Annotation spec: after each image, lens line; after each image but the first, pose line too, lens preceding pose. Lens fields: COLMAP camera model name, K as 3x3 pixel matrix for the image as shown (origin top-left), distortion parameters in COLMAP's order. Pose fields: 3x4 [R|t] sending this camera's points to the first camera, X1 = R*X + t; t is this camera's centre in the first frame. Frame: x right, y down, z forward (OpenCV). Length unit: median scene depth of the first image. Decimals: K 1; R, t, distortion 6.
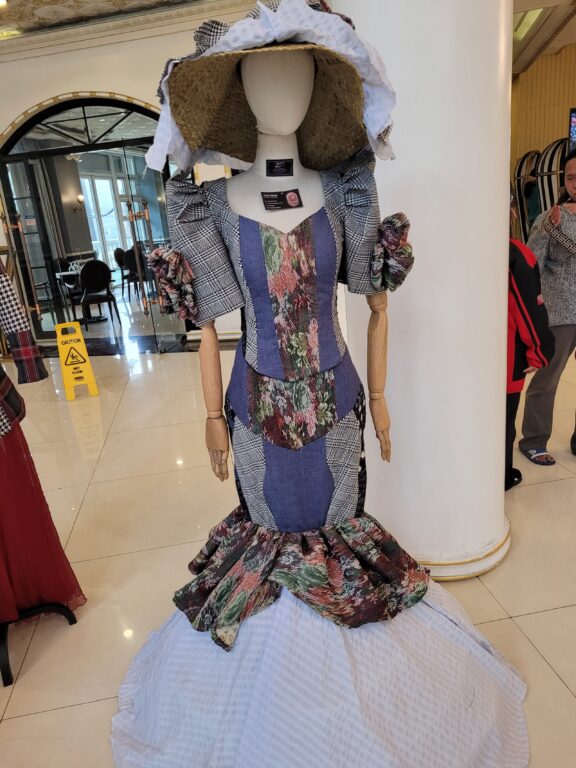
lens RADIAL K [[590.4, 0, 287.8], [0, 590.4, 391.4], [0, 0, 1]] dist [0.054297, -0.052151]
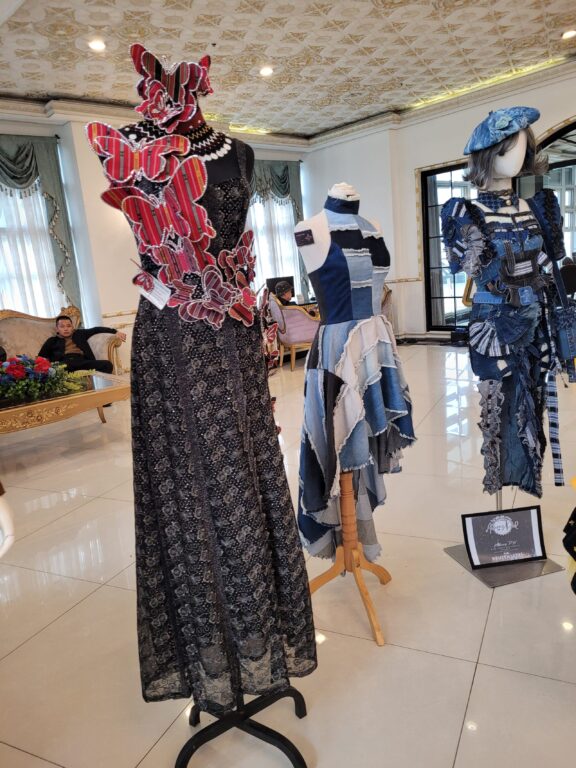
lens RADIAL K [[588.0, 0, 276.7], [0, 588.0, 403.0], [0, 0, 1]] dist [0.052003, -0.041258]
pose [[0.817090, 0.148260, -0.557121, -0.128330], [-0.154211, 0.987360, 0.036584, 0.063188], [0.555503, 0.056022, 0.829625, -0.148183]]
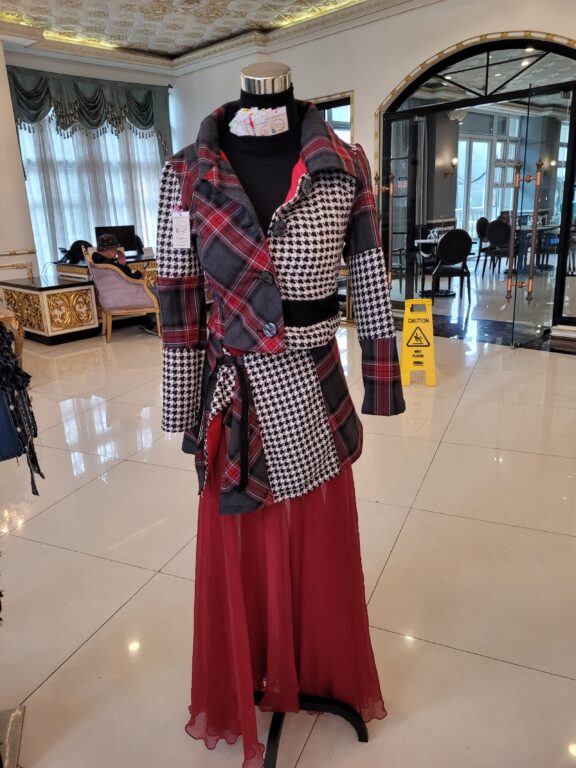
lens RADIAL K [[590.4, 0, 287.8], [0, 590.4, 391.4], [0, 0, 1]] dist [0.054297, -0.052151]
pose [[0.843924, 0.215098, -0.491452, -0.041686], [-0.190928, 0.976543, 0.099549, -0.018123], [0.501336, 0.009821, 0.865197, 0.079424]]
